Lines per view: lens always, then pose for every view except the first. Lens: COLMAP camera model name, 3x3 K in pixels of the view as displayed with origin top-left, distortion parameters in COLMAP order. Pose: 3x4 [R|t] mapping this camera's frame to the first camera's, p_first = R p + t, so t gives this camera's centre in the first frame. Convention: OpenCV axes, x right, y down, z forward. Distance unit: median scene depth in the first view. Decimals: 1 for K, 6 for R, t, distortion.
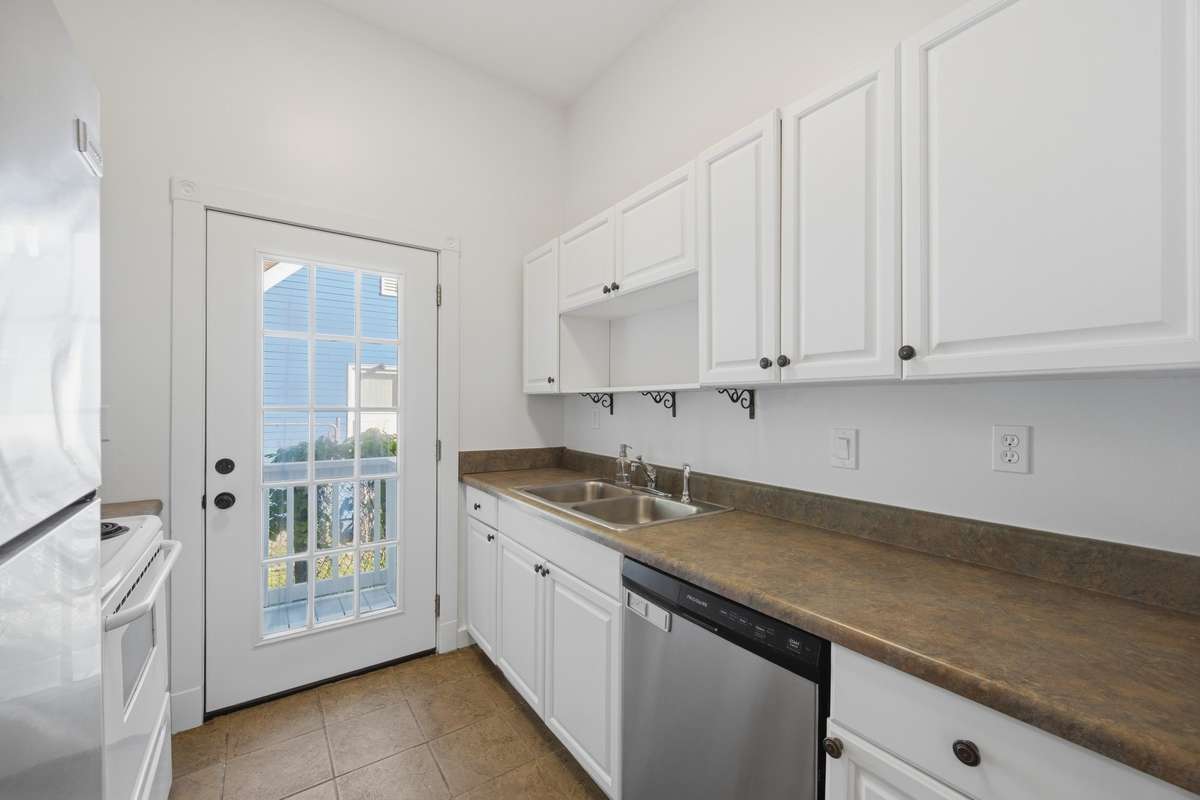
lens RADIAL K [[477.4, 0, 598.7], [0, 477.4, 405.6], [0, 0, 1]] dist [-0.000519, 0.000405]
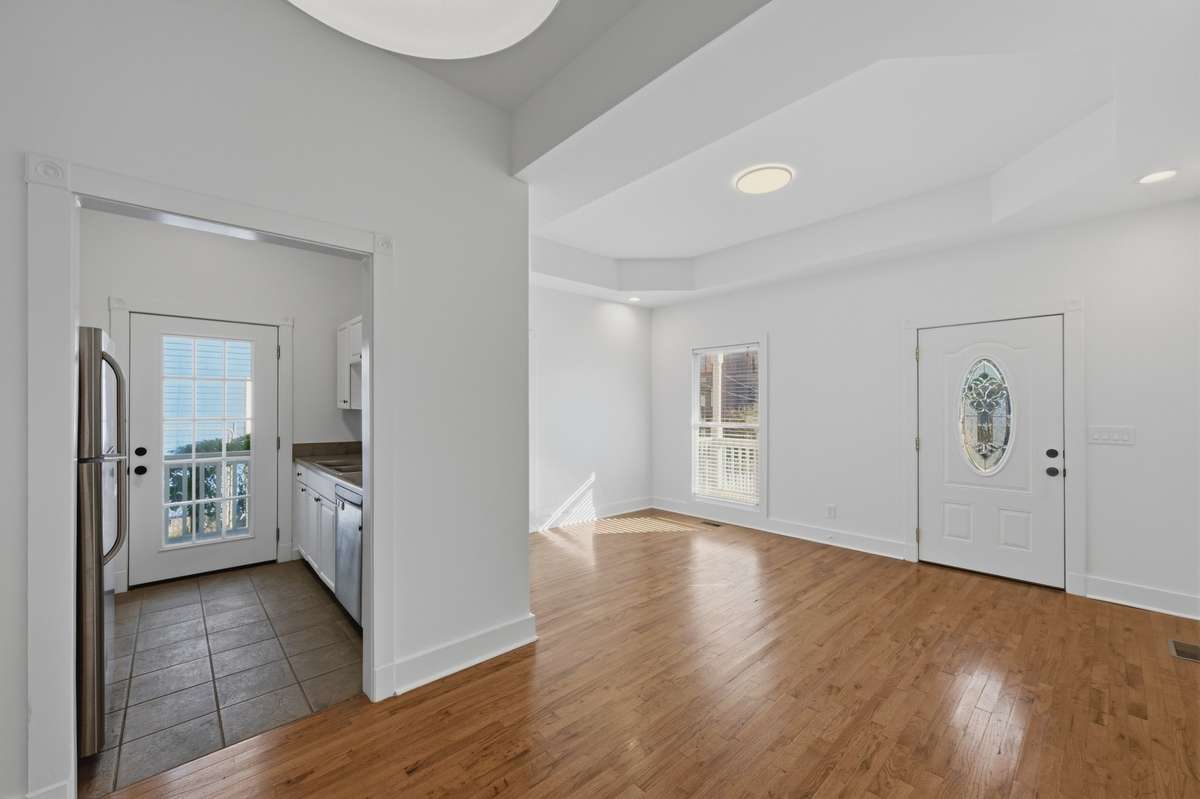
lens RADIAL K [[477.4, 0, 601.6], [0, 477.4, 405.4], [0, 0, 1]] dist [-0.000519, 0.000405]
pose [[0.992387, -0.004067, 0.123094, 0.633629], [0.004965, 0.999963, -0.006993, -0.024641], [-0.123061, 0.007551, 0.992370, -0.879066]]
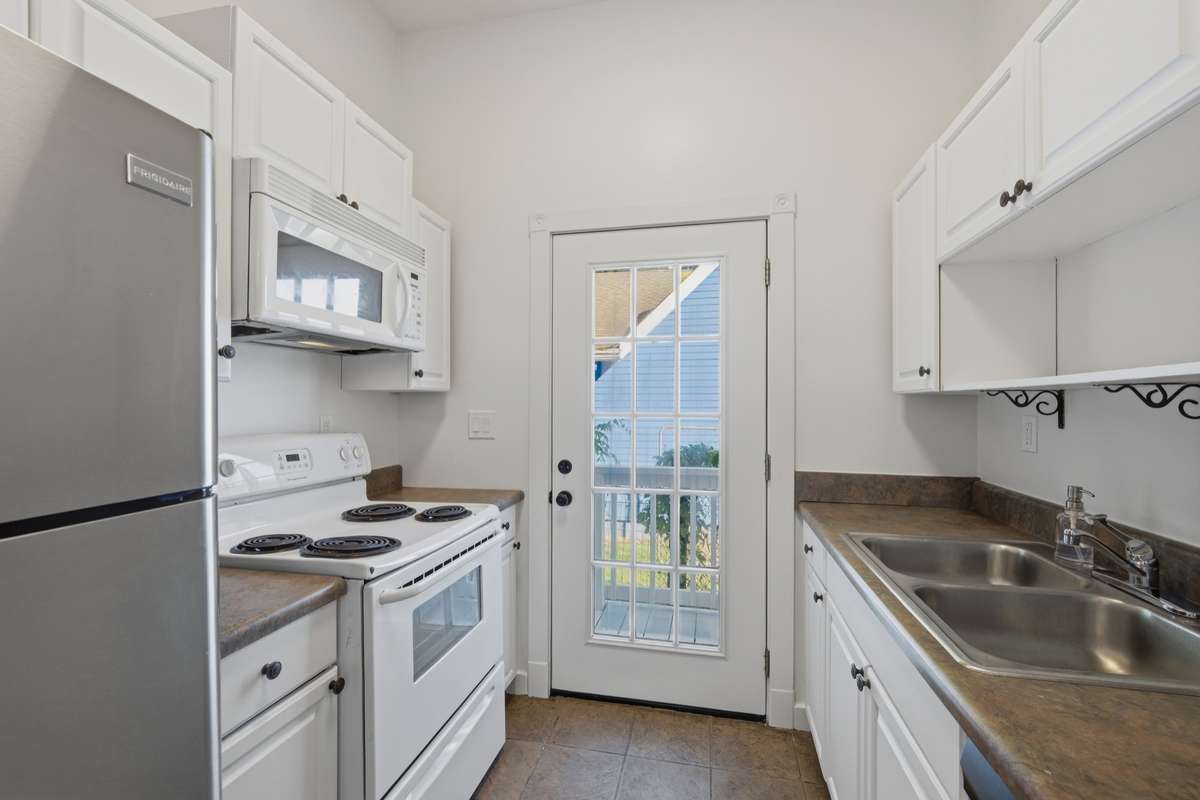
lens RADIAL K [[509.6, 0, 603.3], [0, 509.6, 402.1], [0, 0, 1]] dist [-0.004952, 0.000781]
pose [[0.676005, -0.009618, -0.736834, 0.111328], [-0.002408, 0.999881, -0.015261, -0.001245], [0.736893, 0.012091, 0.675901, 0.236877]]
